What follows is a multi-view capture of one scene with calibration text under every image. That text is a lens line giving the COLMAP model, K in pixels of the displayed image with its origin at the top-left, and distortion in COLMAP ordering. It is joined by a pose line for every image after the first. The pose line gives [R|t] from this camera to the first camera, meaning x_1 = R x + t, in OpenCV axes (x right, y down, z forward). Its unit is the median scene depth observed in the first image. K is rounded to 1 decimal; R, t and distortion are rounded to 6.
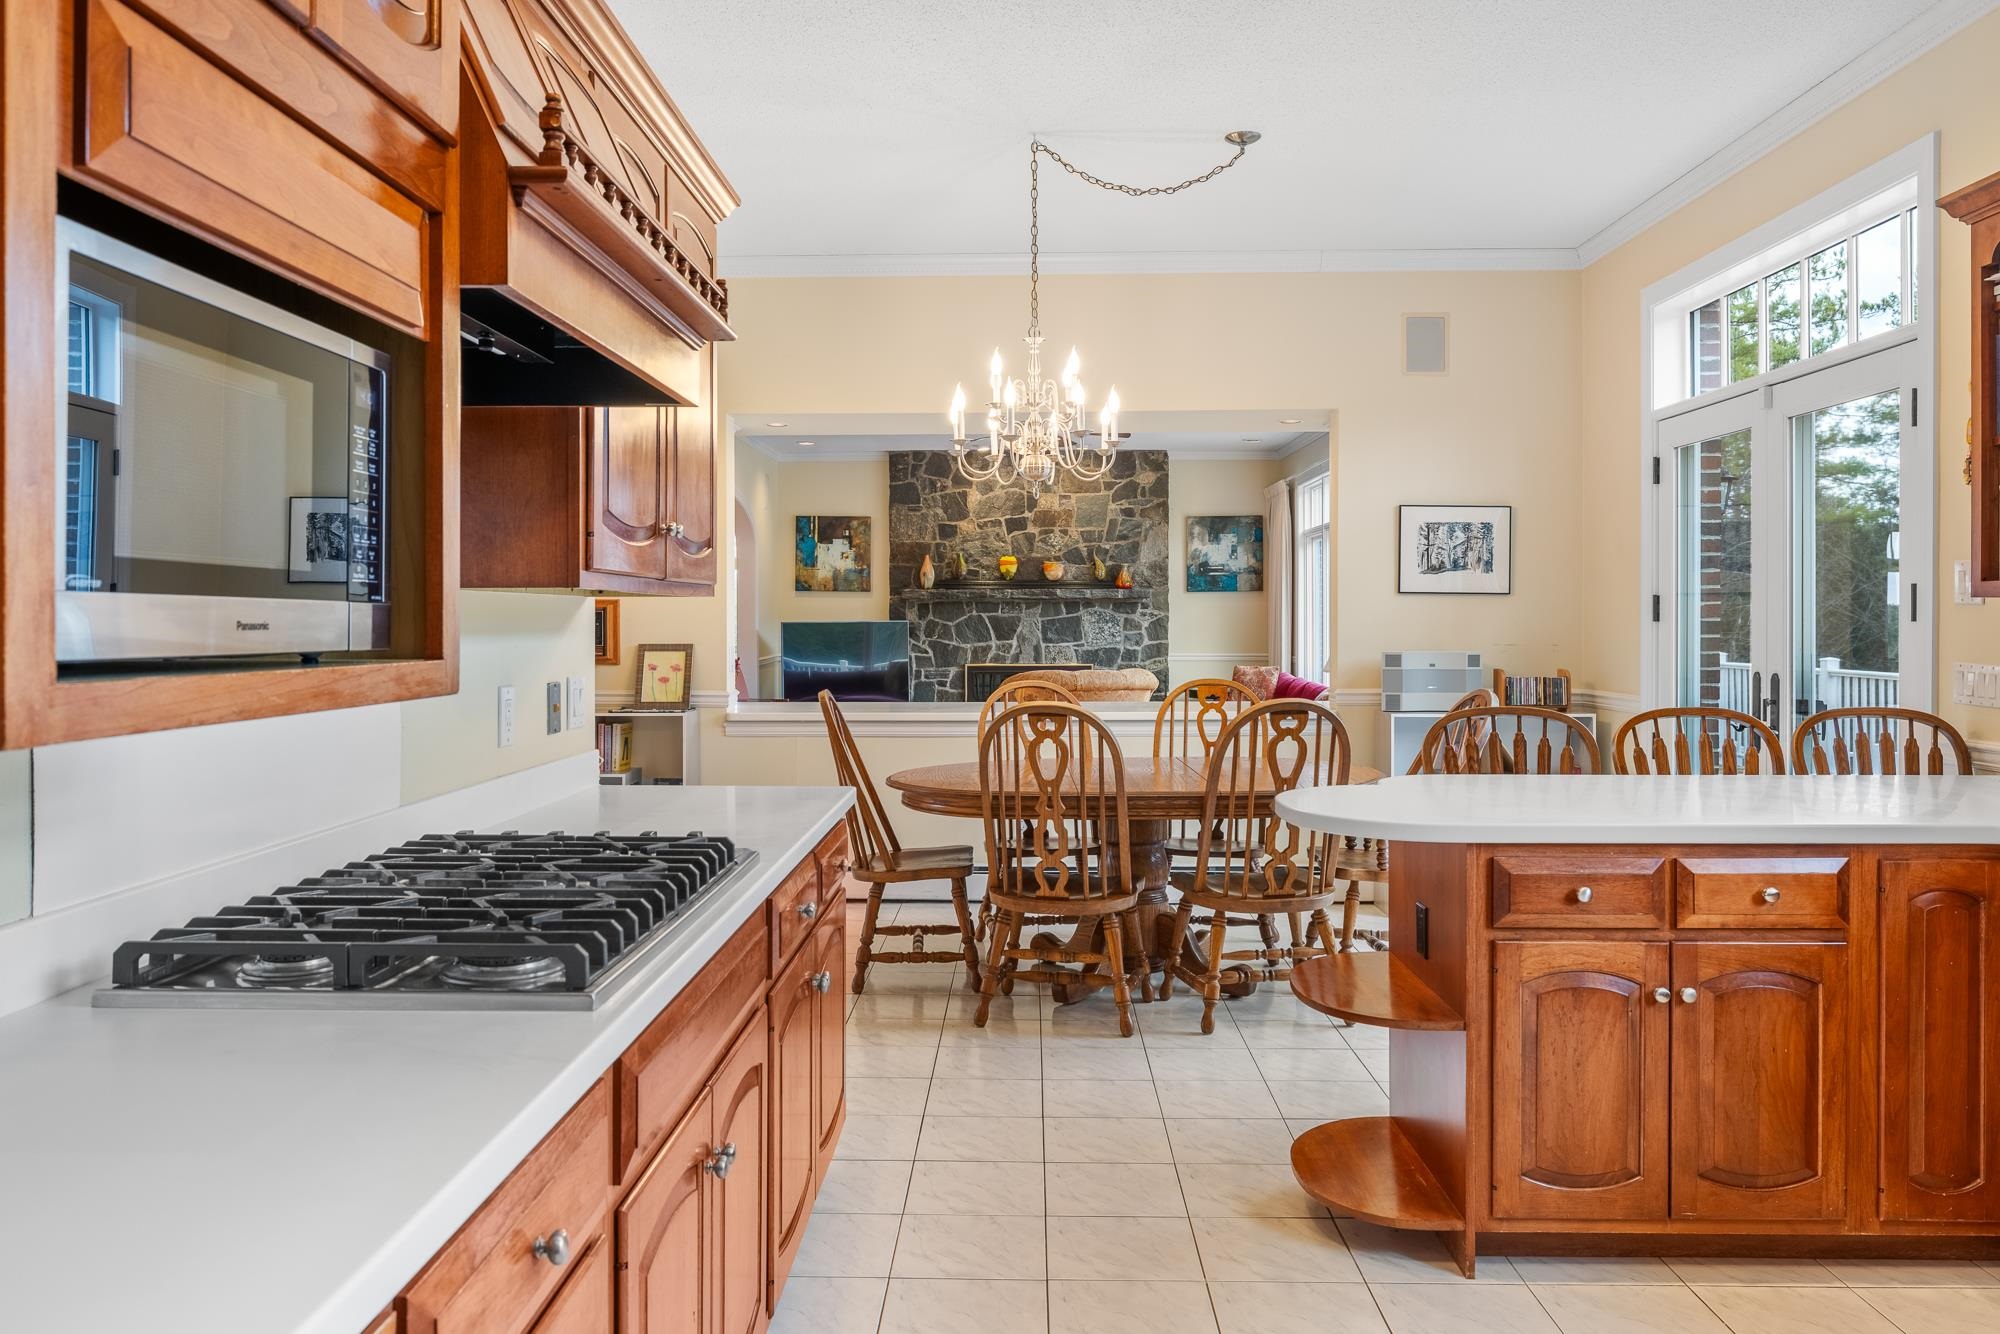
lens RADIAL K [[1445.9, 0, 988.8], [0, 1445.9, 614.0], [0, 0, 1]] dist [-0.001922, 0.003101]
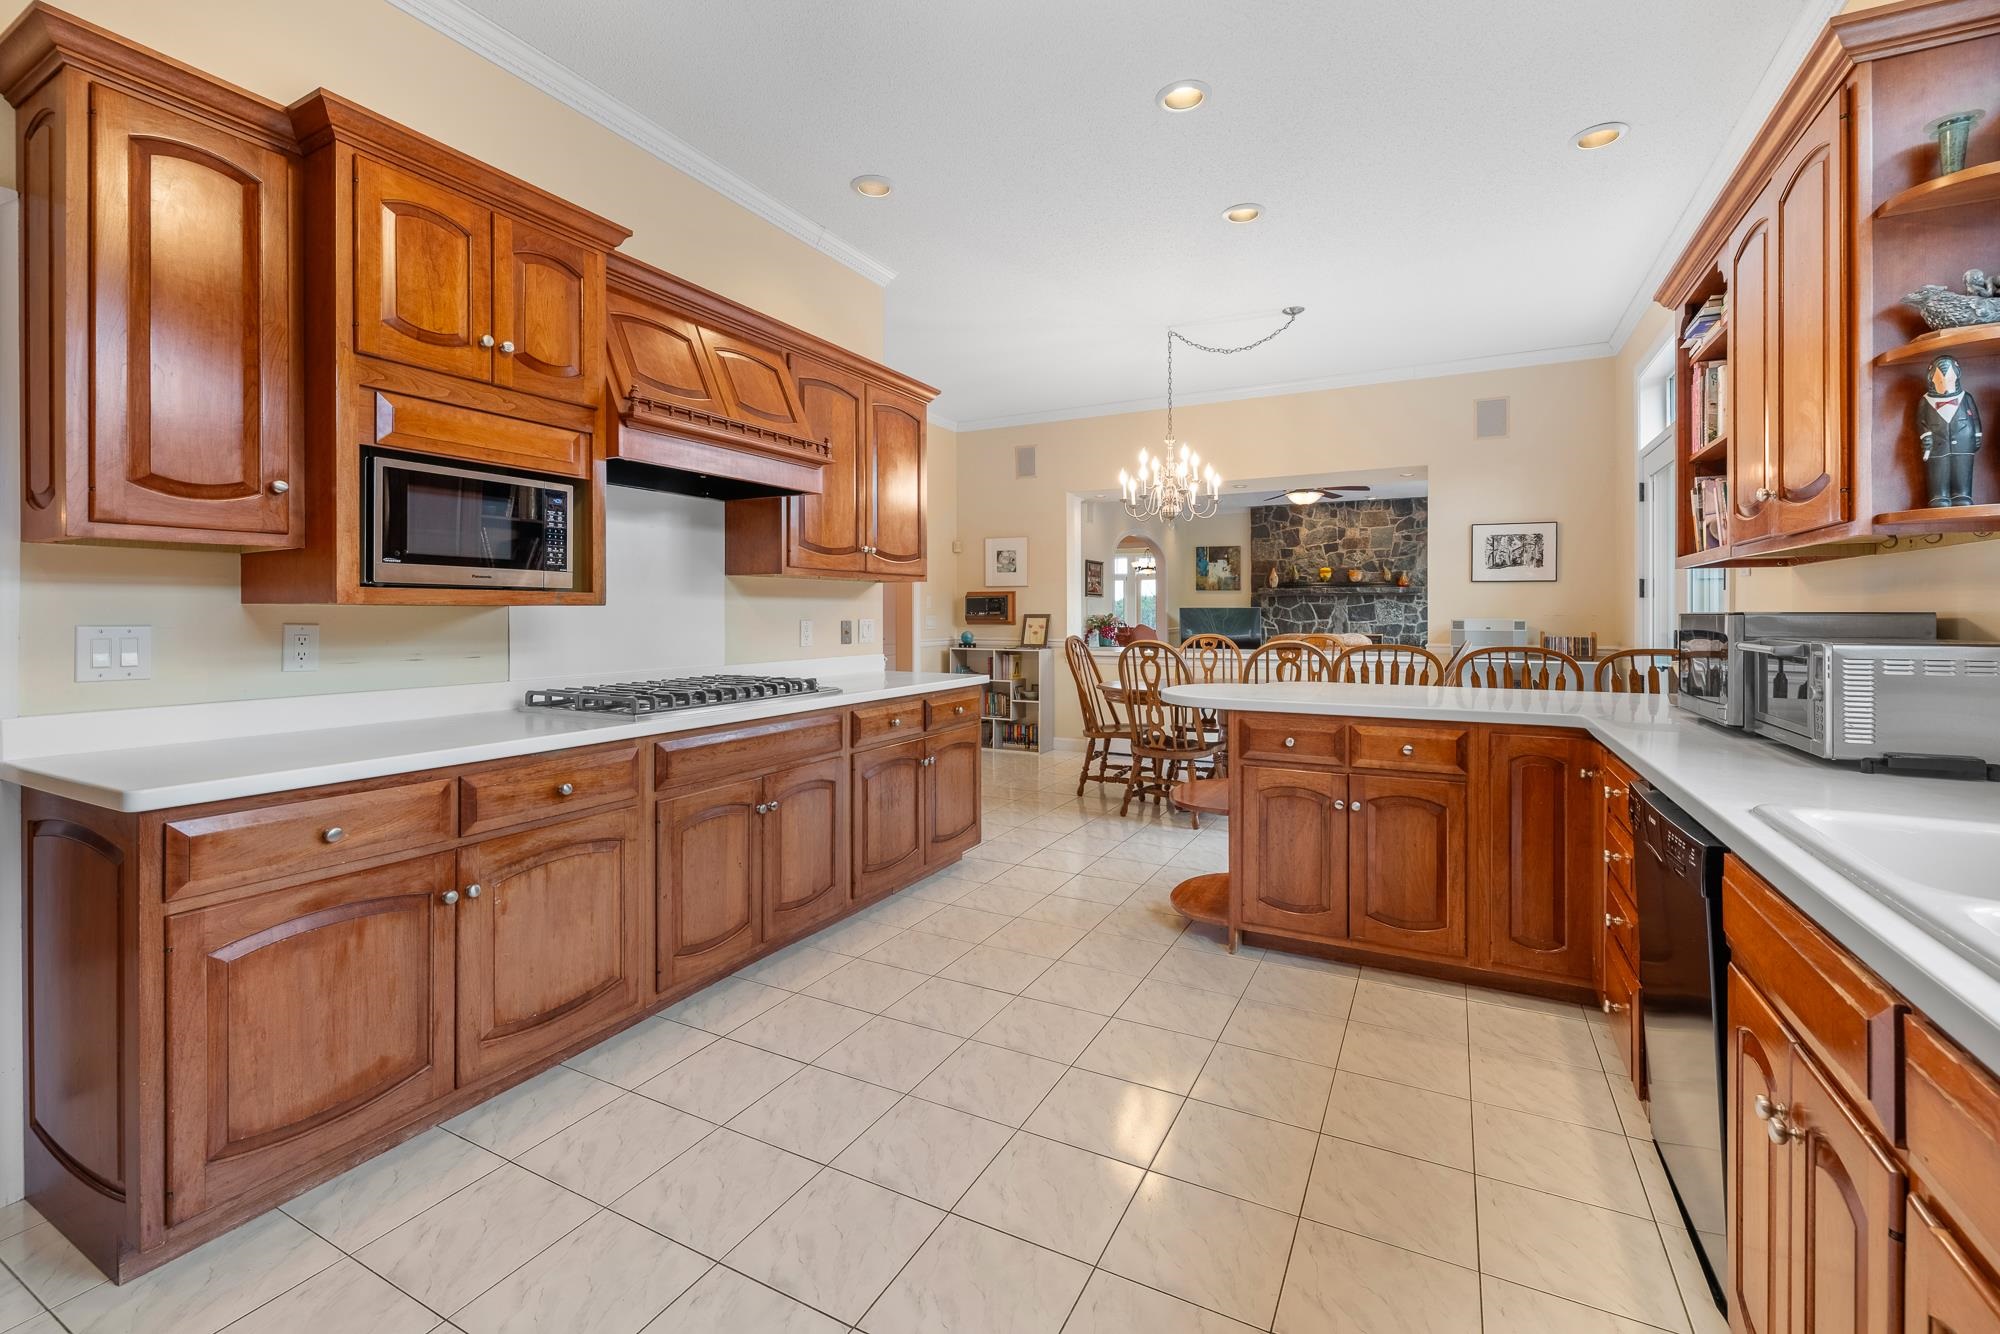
lens RADIAL K [[848.0, 0, 1005.9], [0, 848.0, 604.7], [0, 0, 1]] dist [-0.000317, 0.001403]
pose [[0.899885, -0.003125, -0.436115, 0.105525], [0.000911, 0.999986, -0.005286, 0.006532], [0.436126, 0.004360, 0.899875, -0.012930]]
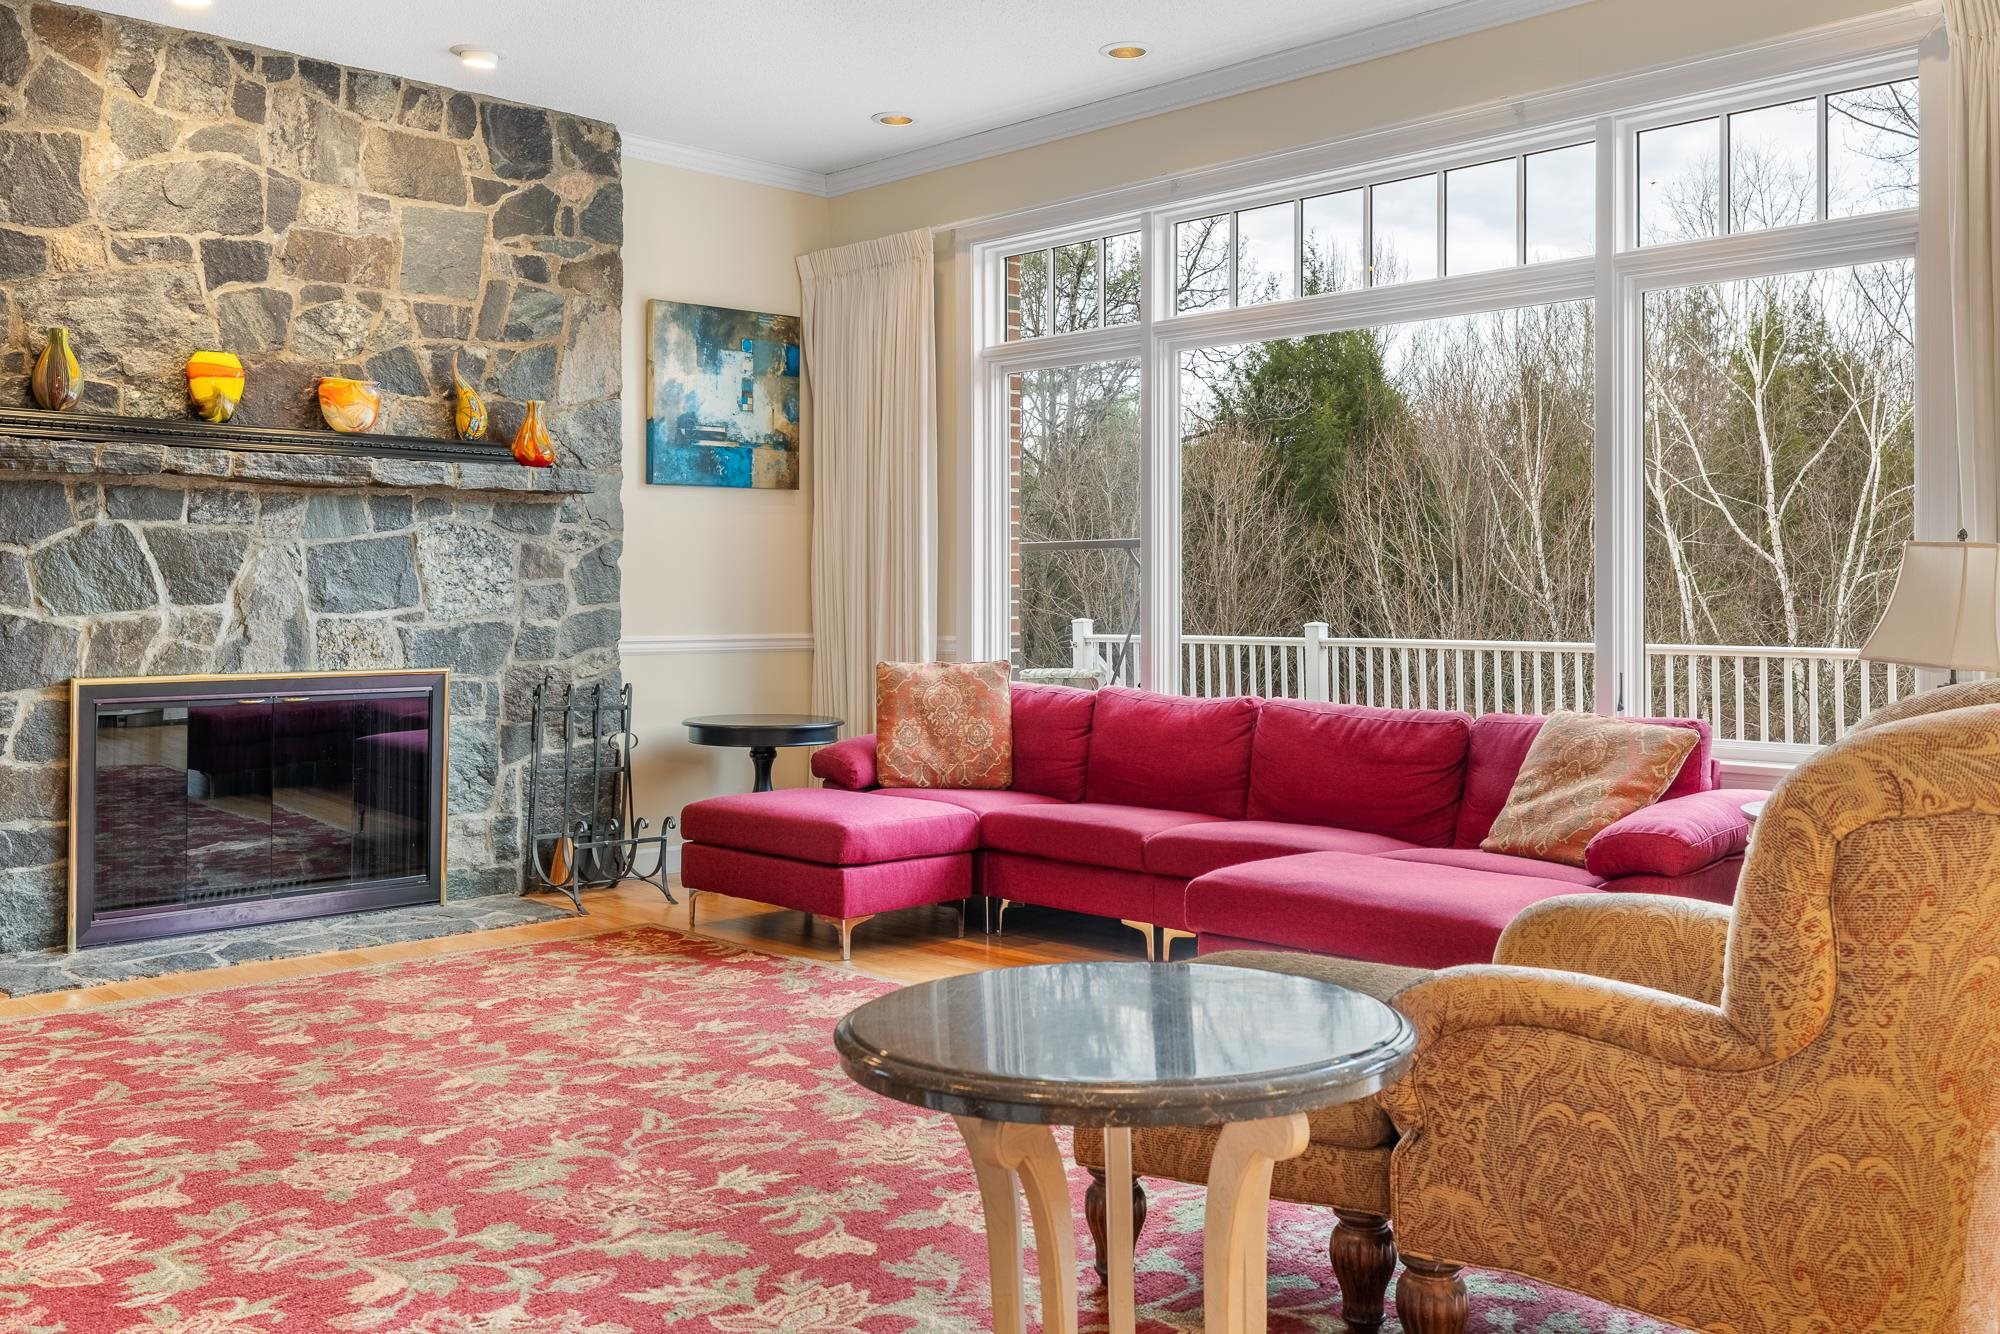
lens RADIAL K [[1794.6, 0, 999.2], [0, 1794.6, 567.3], [0, 0, 1]] dist [-0.000098, 0.001598]
pose [[0.706373, 0.012201, 0.707735, -0.151644], [-0.005998, 0.999919, -0.011251, 0.013315], [-0.707814, 0.003702, 0.706389, 0.578643]]
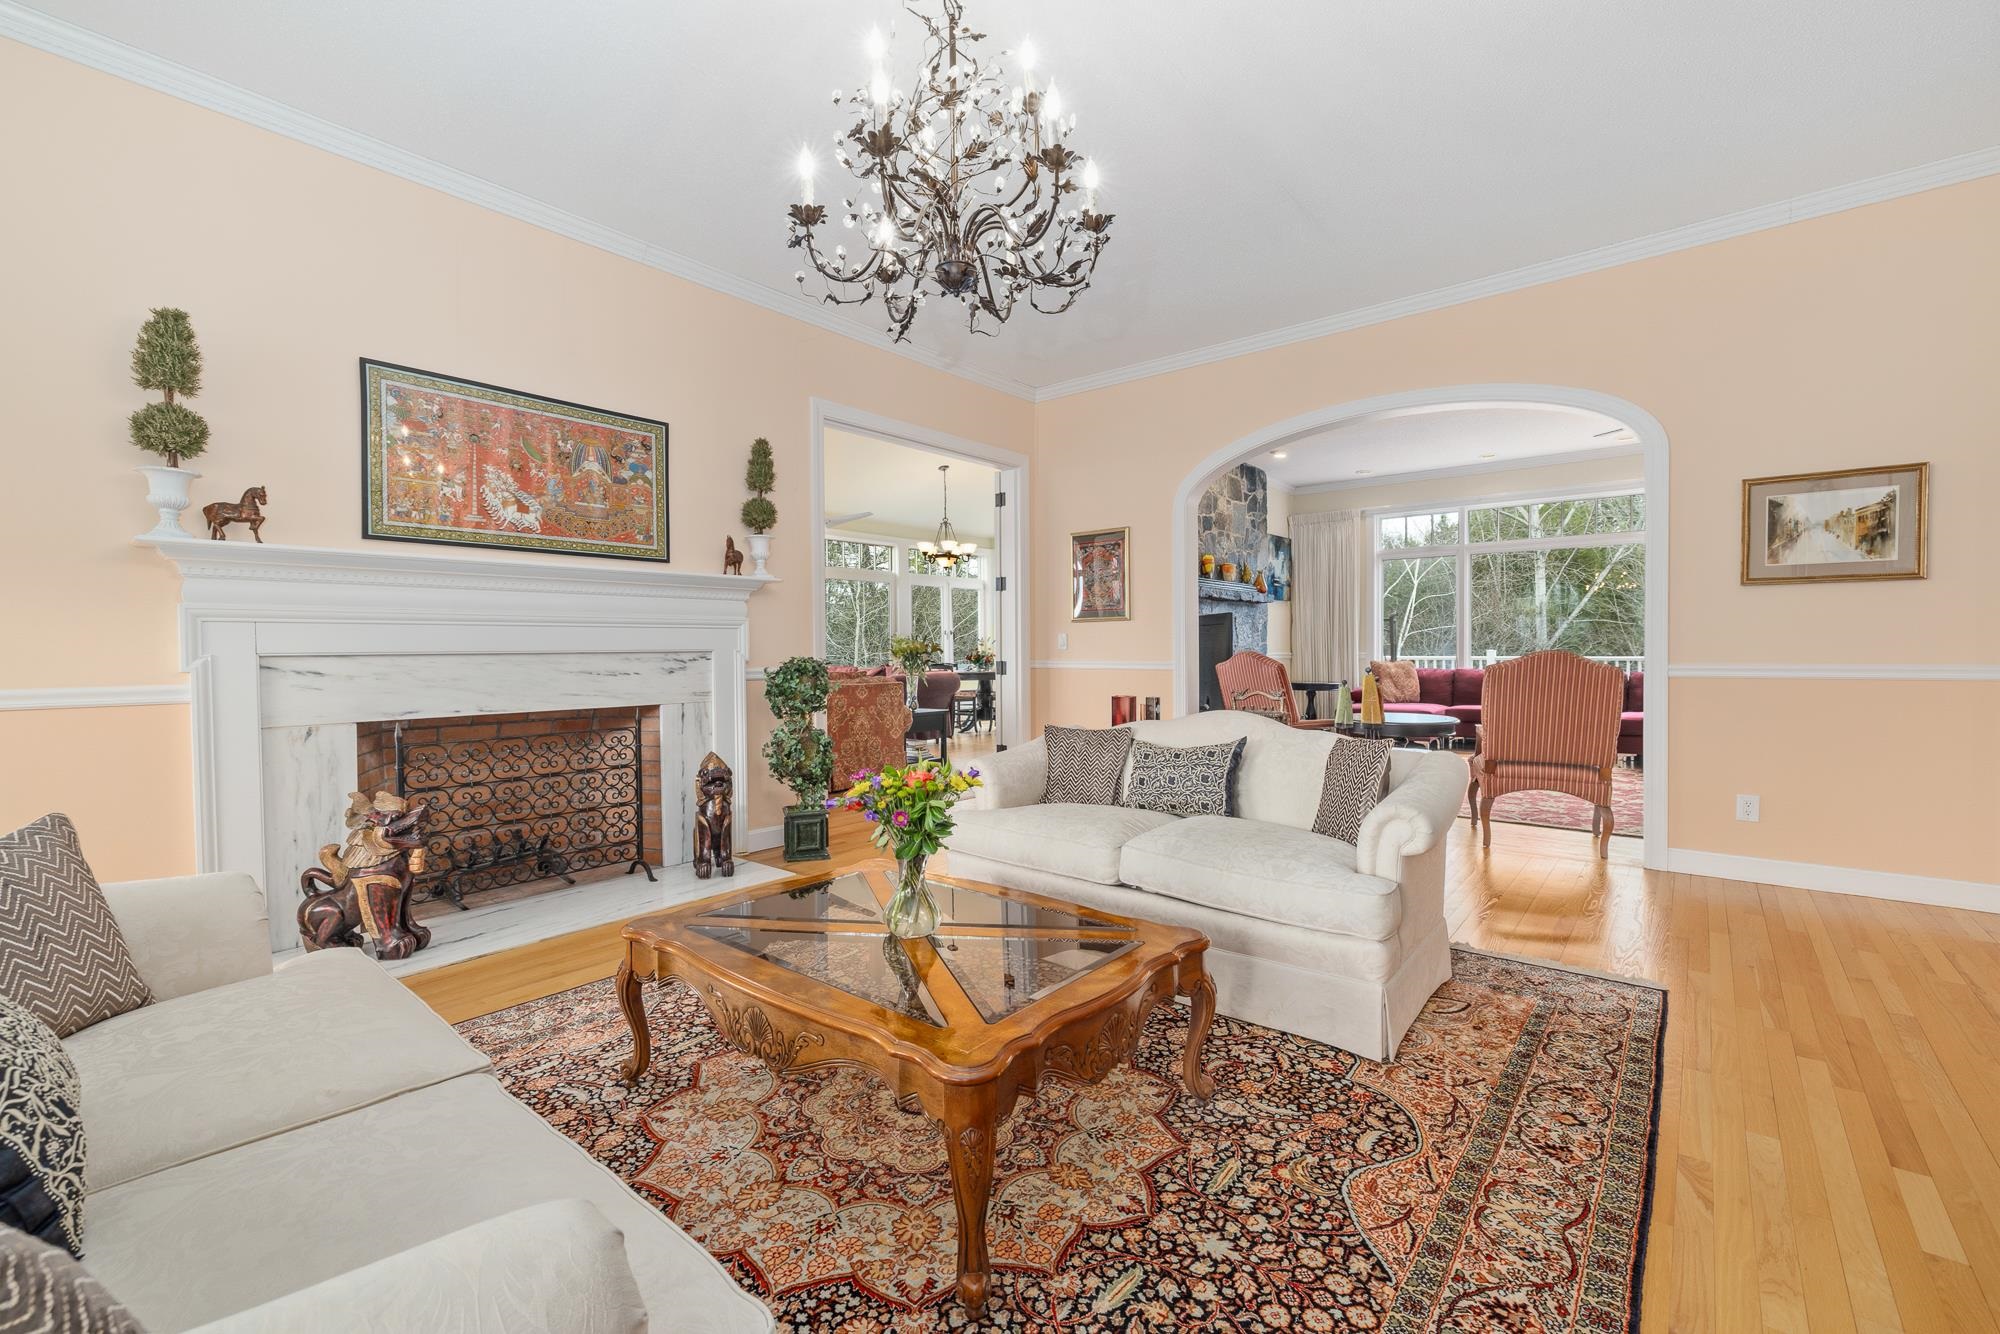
lens RADIAL K [[848.0, 0, 999.0], [0, 848.0, 660.6], [0, 0, 1]] dist [-0.000317, 0.001403]
pose [[0.620728, -0.015347, 0.783876, -0.526018], [0.000948, 0.999822, 0.018824, 0.020478], [-0.784025, -0.010941, 0.620633, 0.754657]]
